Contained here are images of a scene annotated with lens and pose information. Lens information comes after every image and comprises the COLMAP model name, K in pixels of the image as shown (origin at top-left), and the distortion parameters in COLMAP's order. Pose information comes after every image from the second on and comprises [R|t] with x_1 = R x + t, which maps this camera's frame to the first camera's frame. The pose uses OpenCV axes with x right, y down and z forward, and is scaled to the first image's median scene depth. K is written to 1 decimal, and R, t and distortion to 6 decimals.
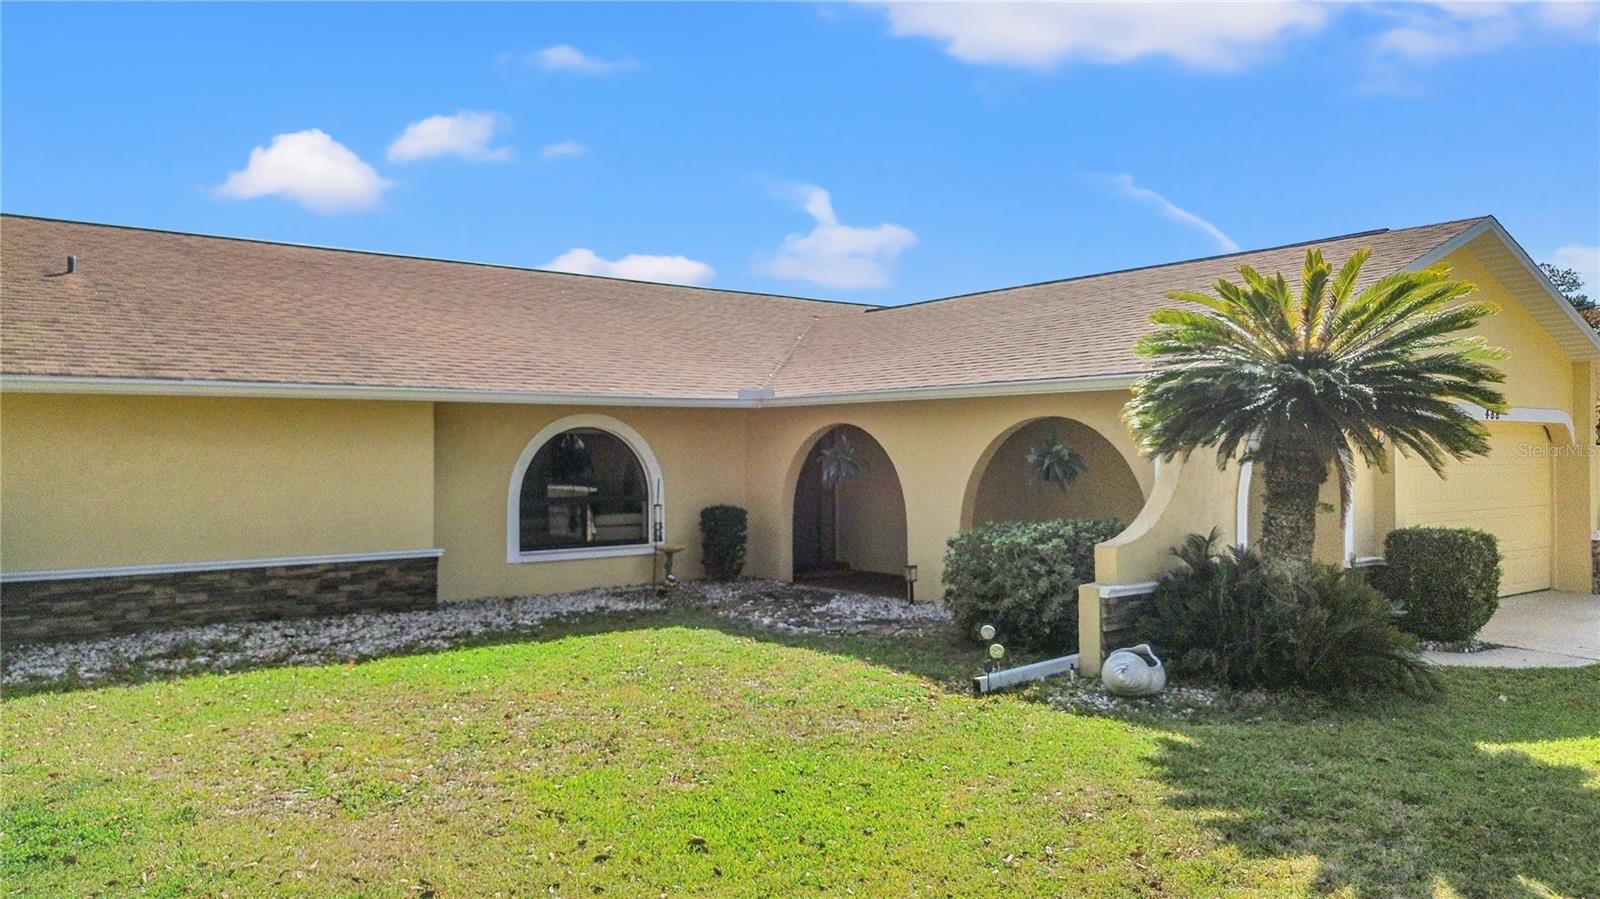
lens RADIAL K [[1164.2, 0, 797.6], [0, 1164.2, 449.4], [0, 0, 1]] dist [0.030094, -0.003072]
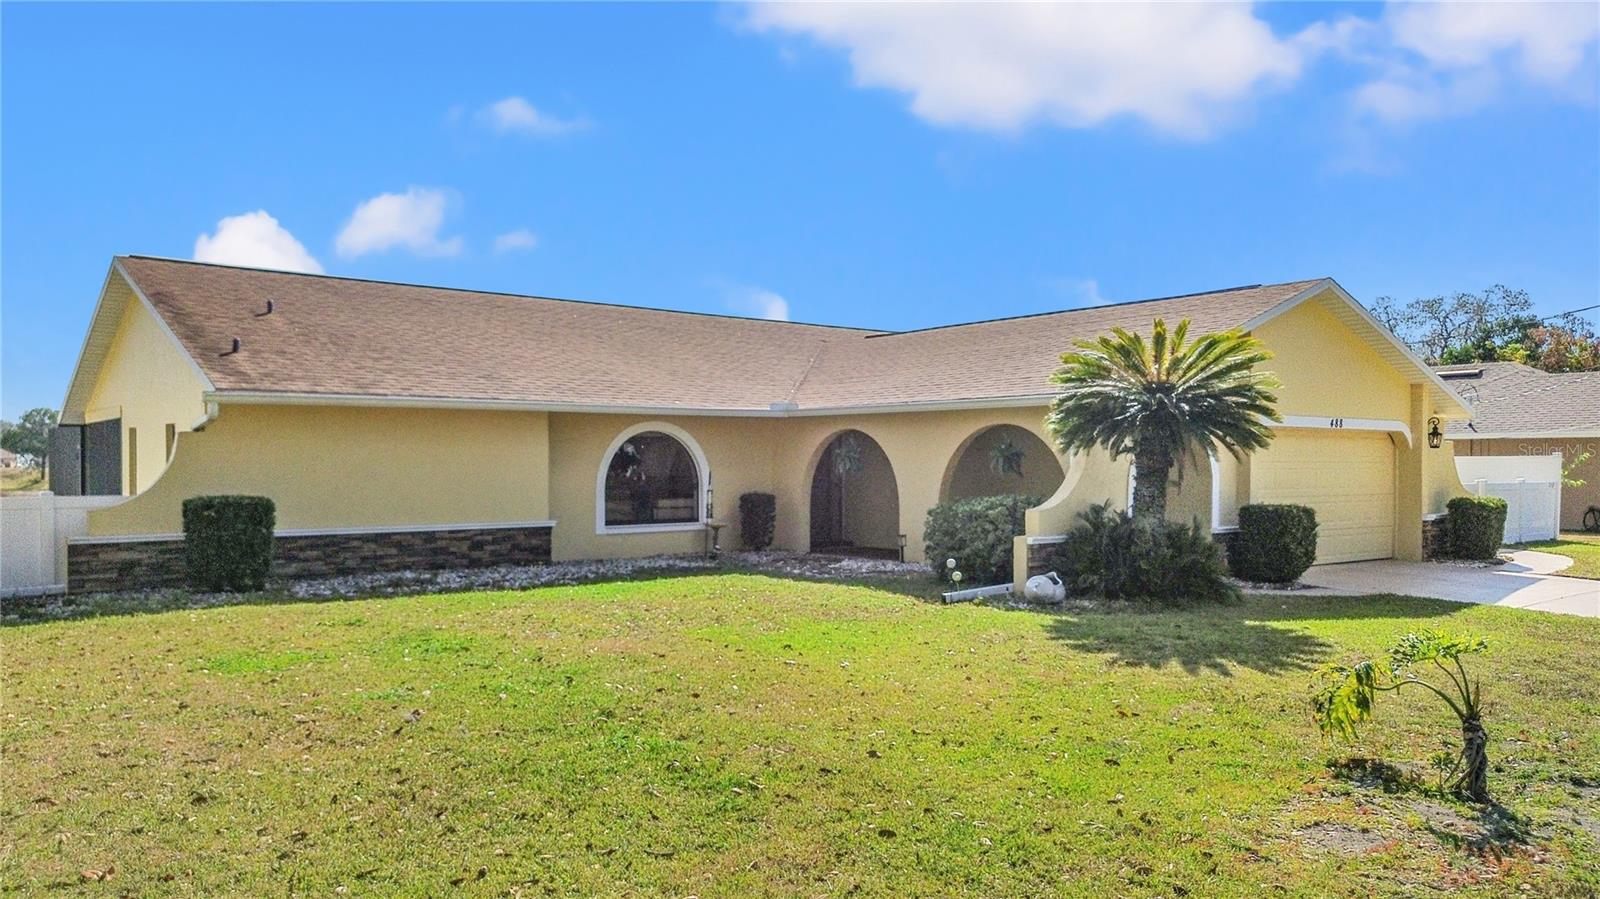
lens RADIAL K [[1174.7, 0, 802.2], [0, 1174.7, 469.5], [0, 0, 1]] dist [0.042821, -0.000908]
pose [[0.999937, 0.003538, 0.010689, -0.038756], [-0.003630, 0.999956, 0.008661, 0.015519], [-0.010657, -0.008700, 0.999905, -0.421802]]
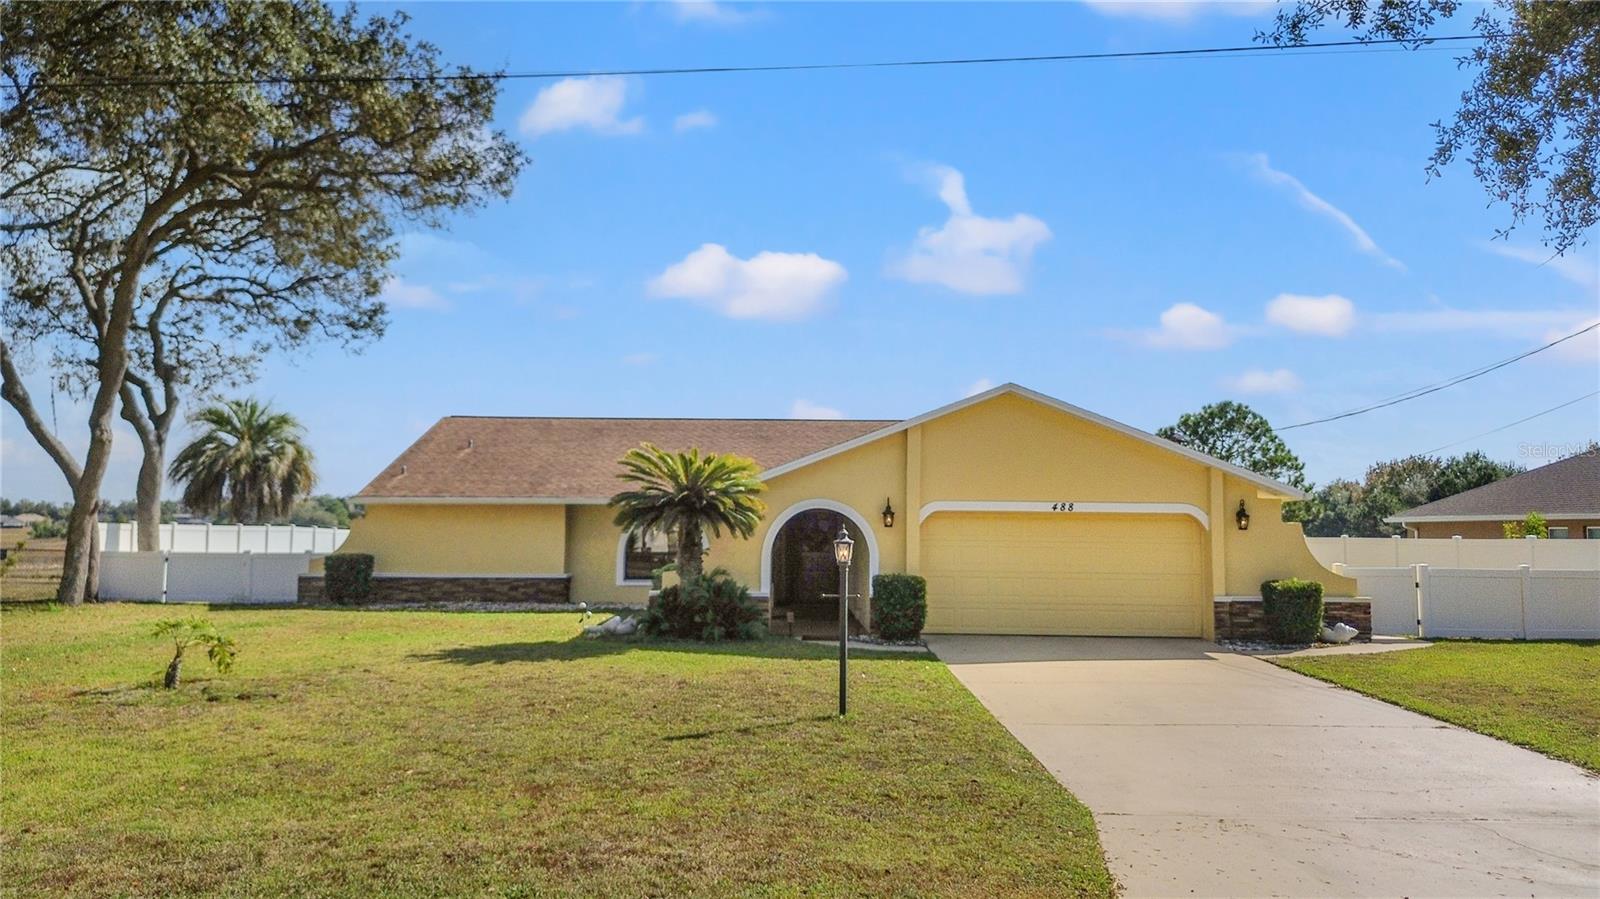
lens RADIAL K [[1197.8, 0, 800.0], [0, 1197.8, 449.5], [0, 0, 1]] dist [0.003606, -0.000986]
pose [[0.793296, -0.030126, -0.608091, 1.535567], [-0.007629, 0.998205, -0.059405, -0.015202], [0.608789, 0.051765, 0.791642, -0.510786]]
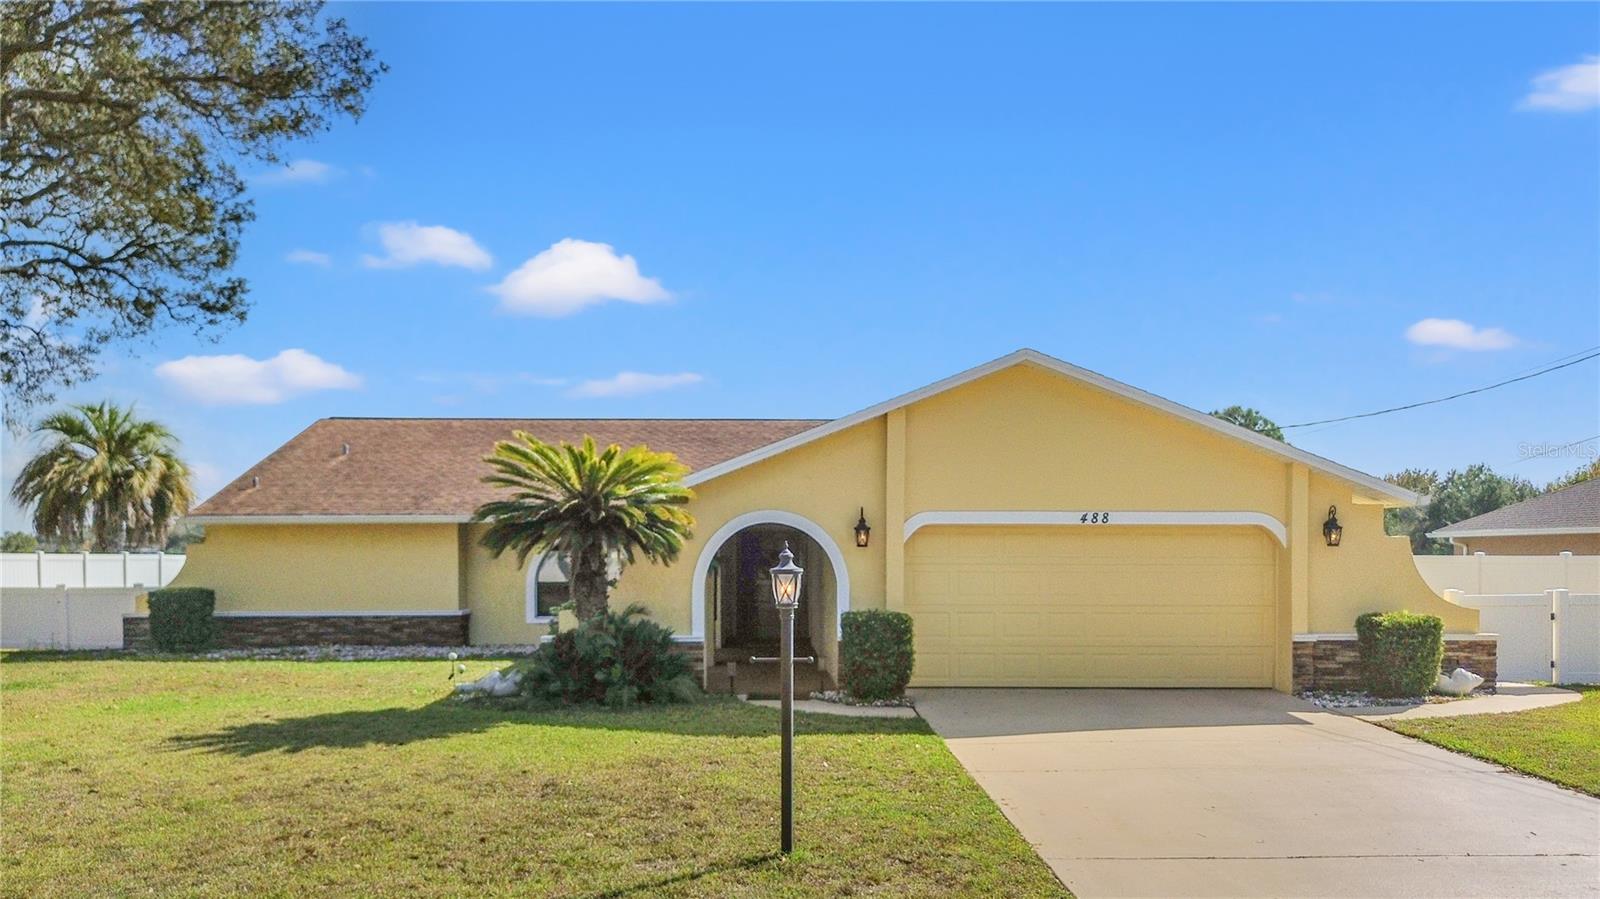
lens RADIAL K [[1214.2, 0, 803.6], [0, 1214.2, 585.7], [0, 0, 1]] dist [0.014325, -0.008461]
pose [[0.807835, 0.018985, -0.589102, 1.284035], [0.001796, 0.999397, 0.034670, -0.010911], [0.589405, -0.029066, 0.807314, -0.124247]]
